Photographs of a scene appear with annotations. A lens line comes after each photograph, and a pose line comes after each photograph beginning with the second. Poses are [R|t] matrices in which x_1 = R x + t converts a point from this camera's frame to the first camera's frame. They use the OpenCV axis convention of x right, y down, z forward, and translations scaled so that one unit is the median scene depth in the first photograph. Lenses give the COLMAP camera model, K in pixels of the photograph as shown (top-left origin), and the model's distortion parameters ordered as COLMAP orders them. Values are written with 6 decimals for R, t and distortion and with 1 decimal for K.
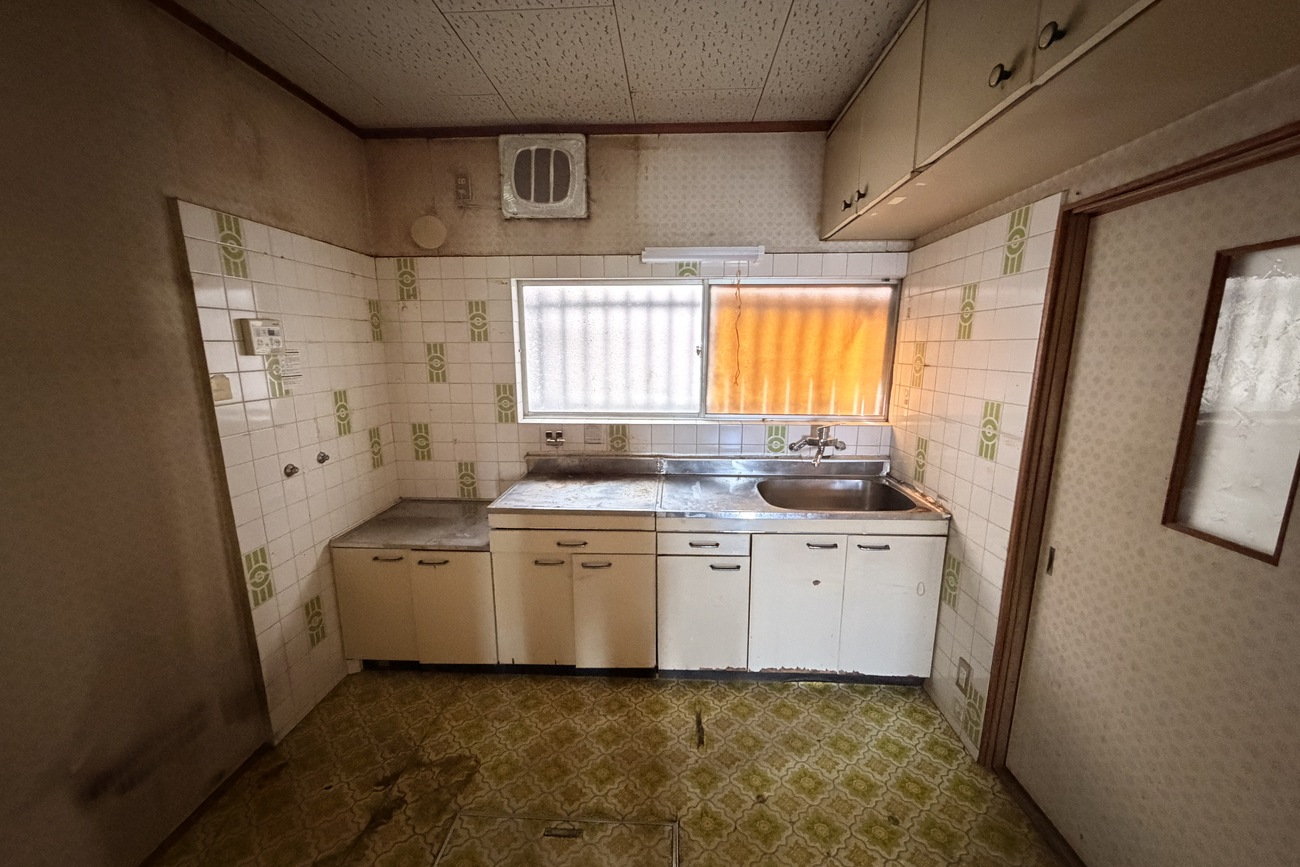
lens RADIAL K [[522.2, 0, 650.5], [0, 522.2, 449.9], [0, 0, 1]] dist [0.000614, 0.000041]
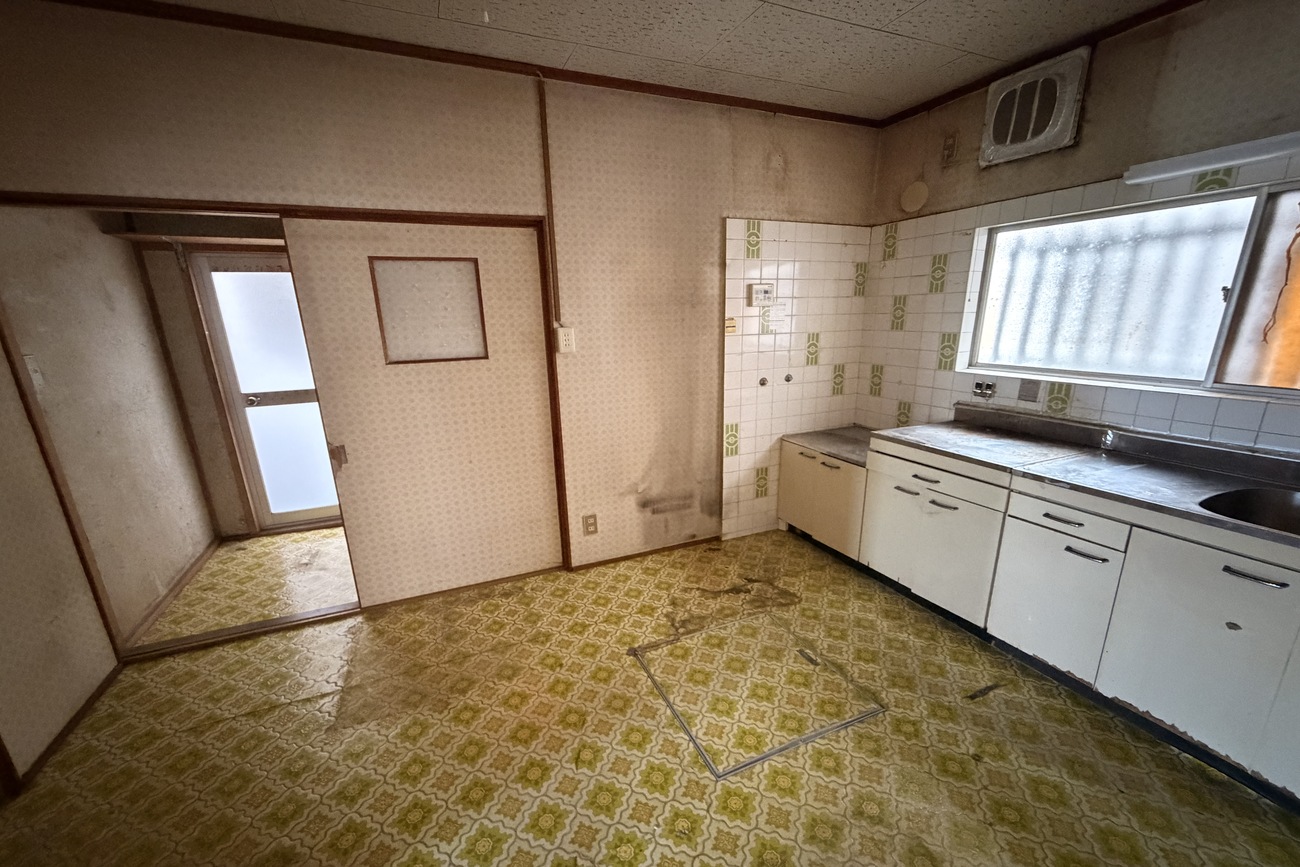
lens RADIAL K [[527.4, 0, 645.7], [0, 527.4, 460.7], [0, 0, 1]] dist [-0.000462, 0.000025]
pose [[0.442488, 0.233523, -0.865836, 0.495152], [-0.157031, 0.970759, 0.181571, 0.031983], [0.882919, 0.055620, 0.466220, -0.034464]]
